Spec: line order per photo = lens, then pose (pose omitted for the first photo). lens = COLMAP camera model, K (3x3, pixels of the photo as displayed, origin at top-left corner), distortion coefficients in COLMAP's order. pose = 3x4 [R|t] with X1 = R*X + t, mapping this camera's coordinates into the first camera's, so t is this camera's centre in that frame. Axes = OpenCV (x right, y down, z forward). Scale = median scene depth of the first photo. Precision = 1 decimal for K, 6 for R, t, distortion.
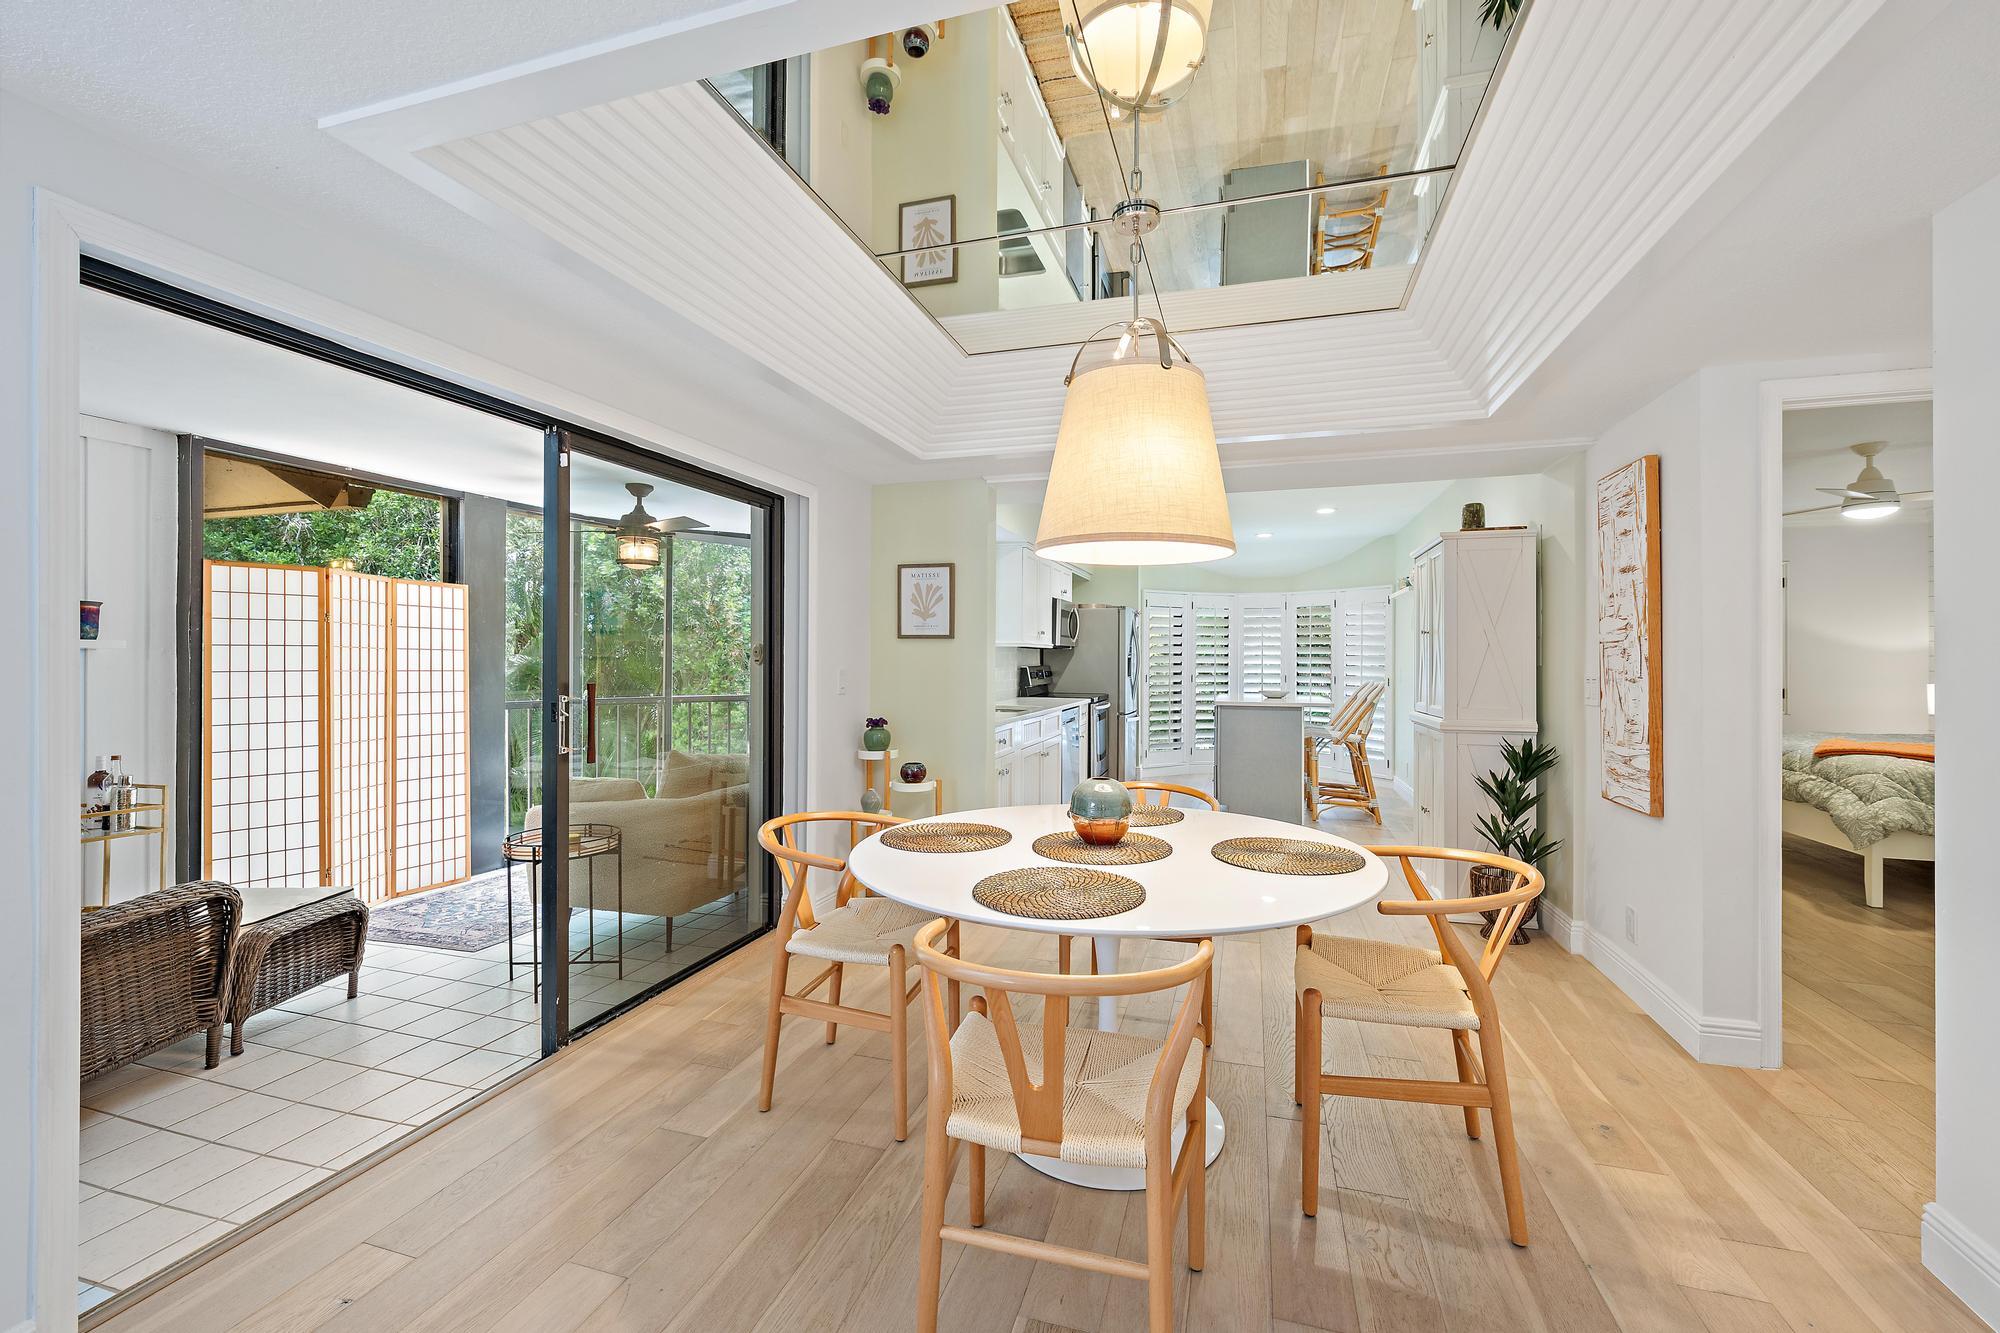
lens RADIAL K [[811.1, 0, 1004.0], [0, 811.1, 657.1], [0, 0, 1]] dist [0.000494, -0.000044]
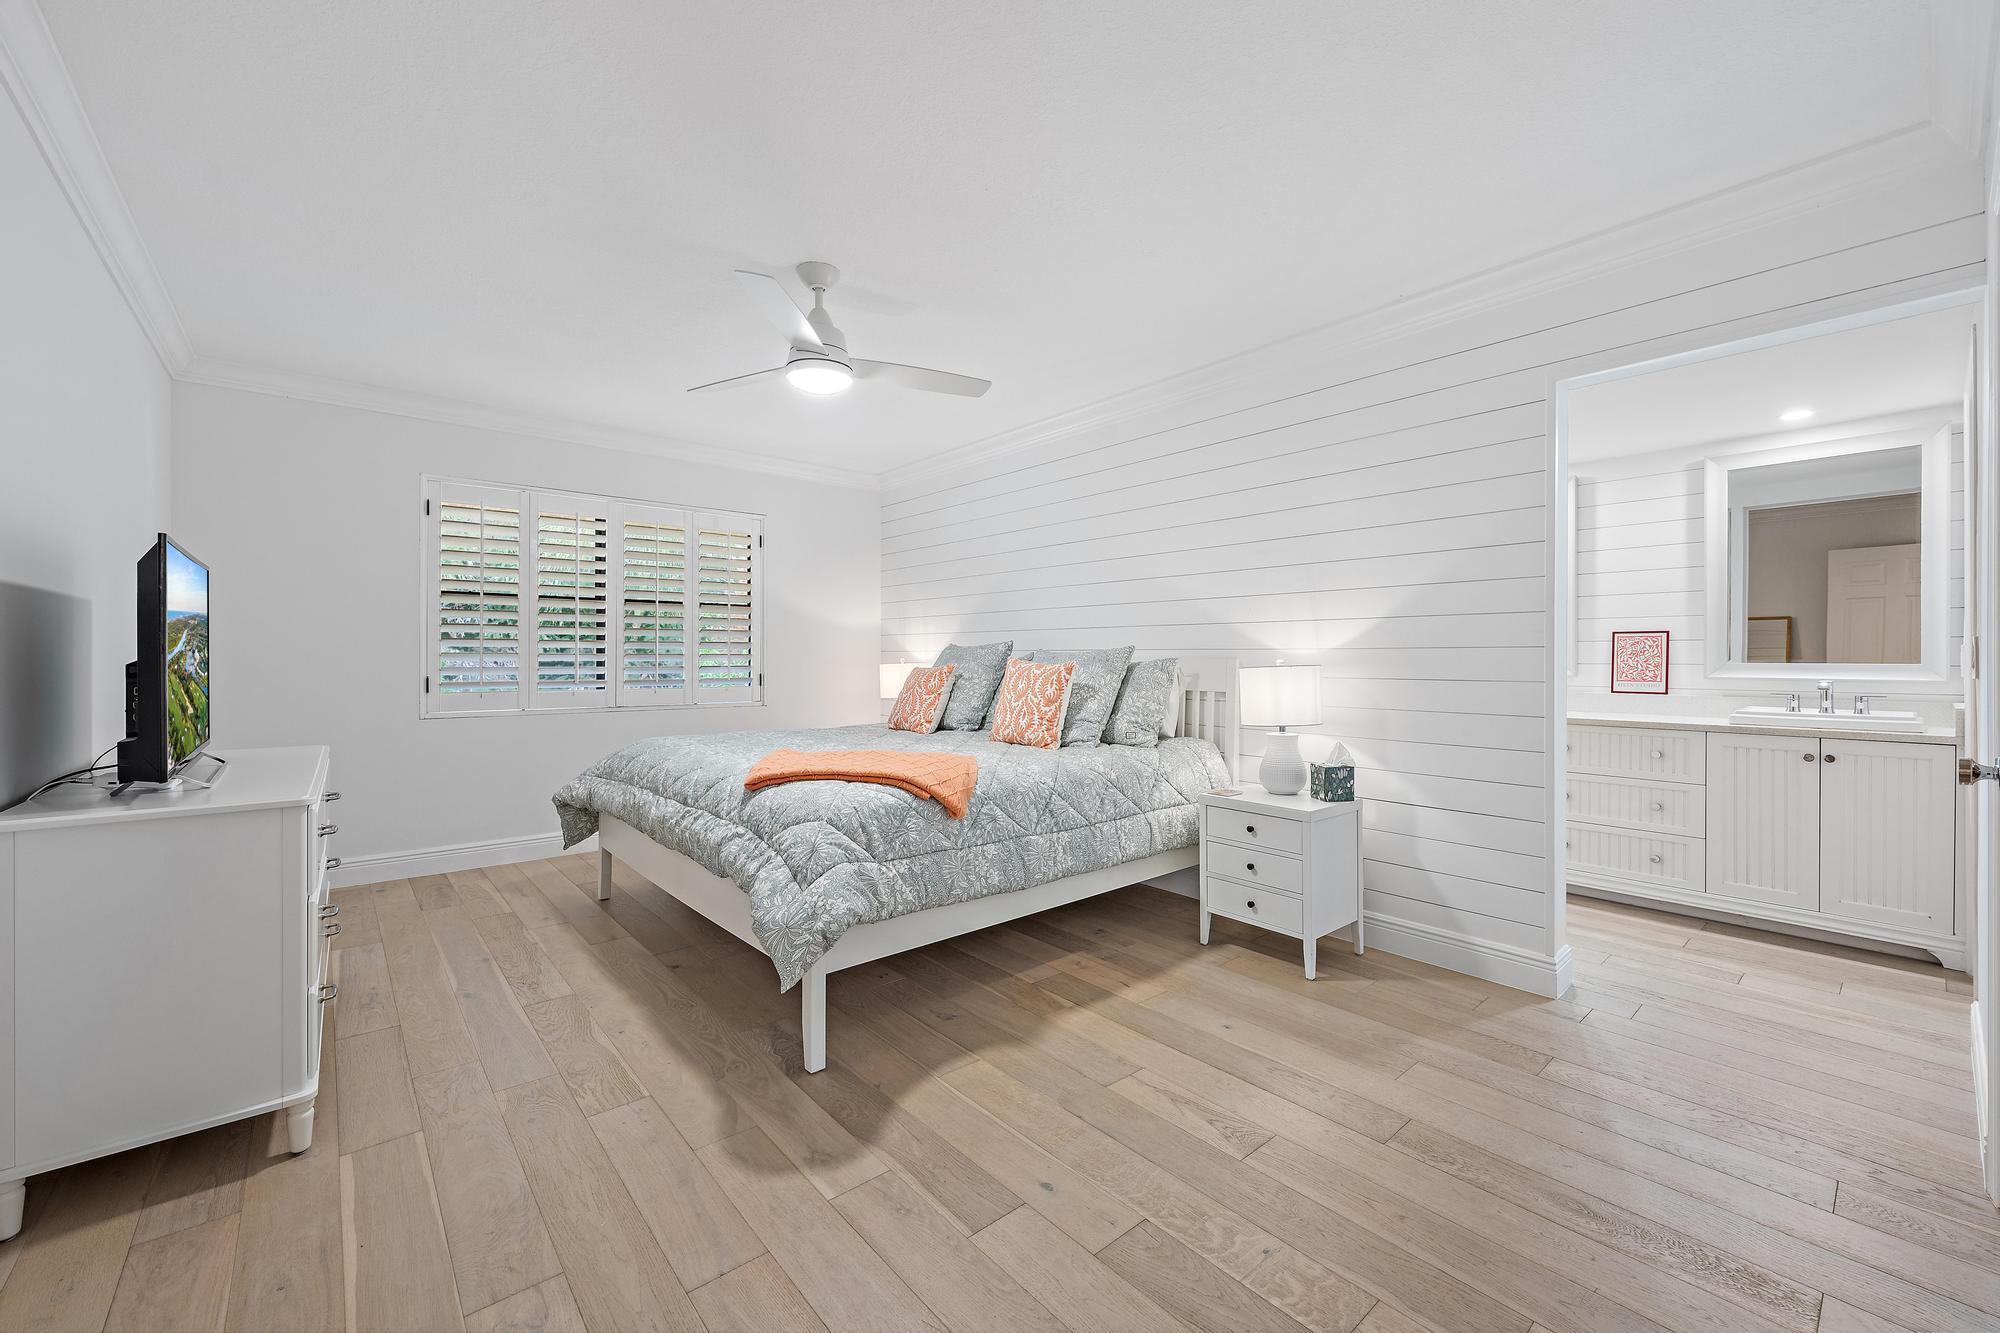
lens RADIAL K [[785.6, 0, 1000.0], [0, 785.6, 666.5], [0, 0, 1]] dist [0.000756, 0.000103]
pose [[0.543880, -0.014744, 0.839034, 0.680937], [-0.001167, 0.999831, 0.018326, 0.029735], [-0.839162, -0.010947, 0.543771, 0.595218]]
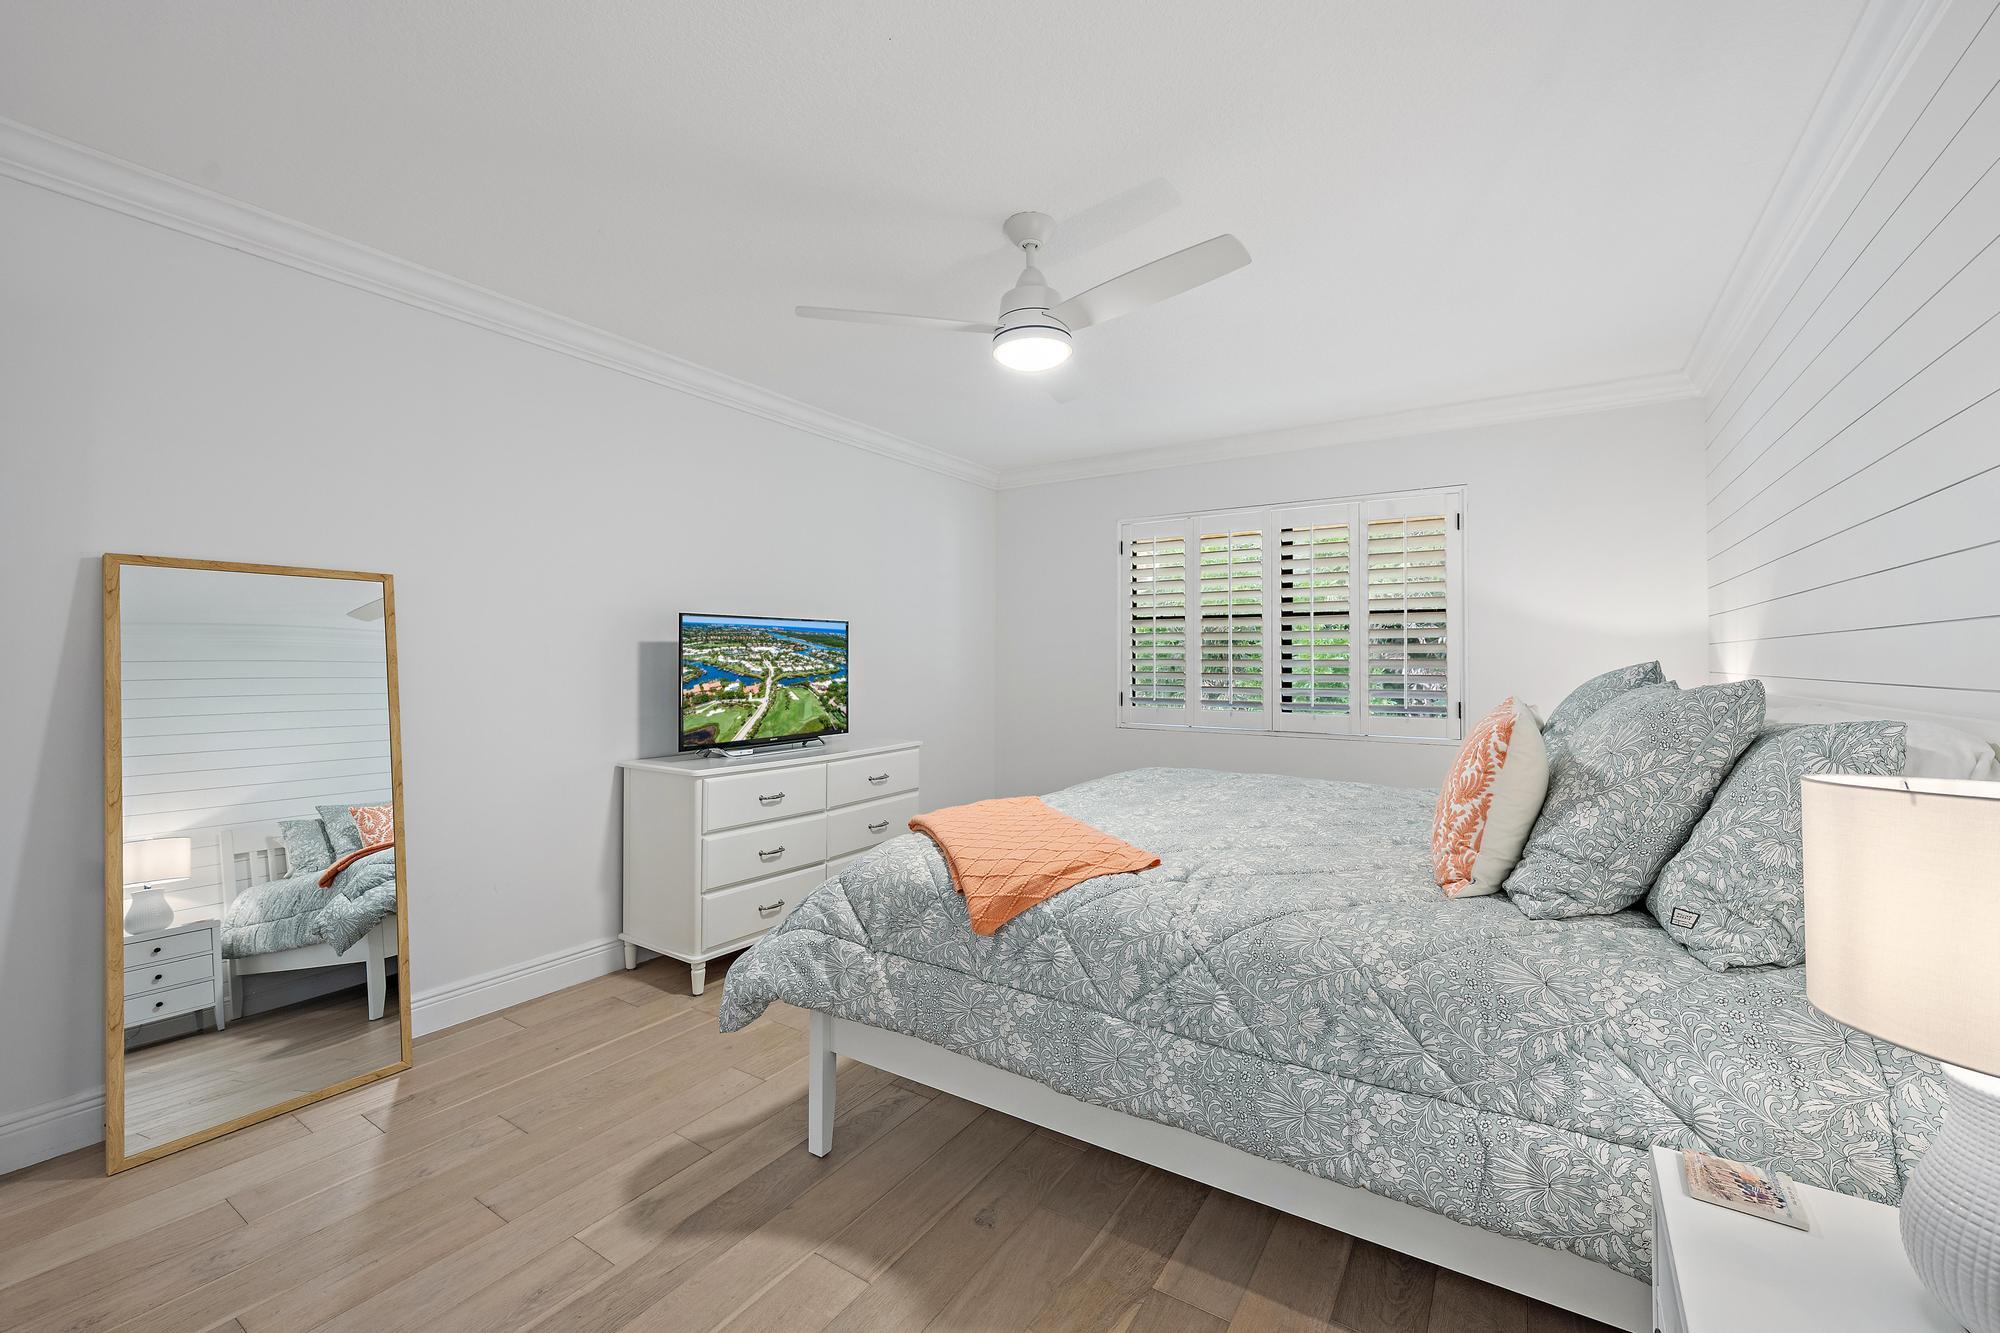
lens RADIAL K [[811.1, 0, 1004.0], [0, 811.1, 657.1], [0, 0, 1]] dist [0.000494, -0.000044]
pose [[0.961363, -0.002621, -0.275272, 1.273588], [0.001478, 0.999989, -0.004361, 0.014341], [0.275281, 0.003785, 0.961356, 0.544214]]
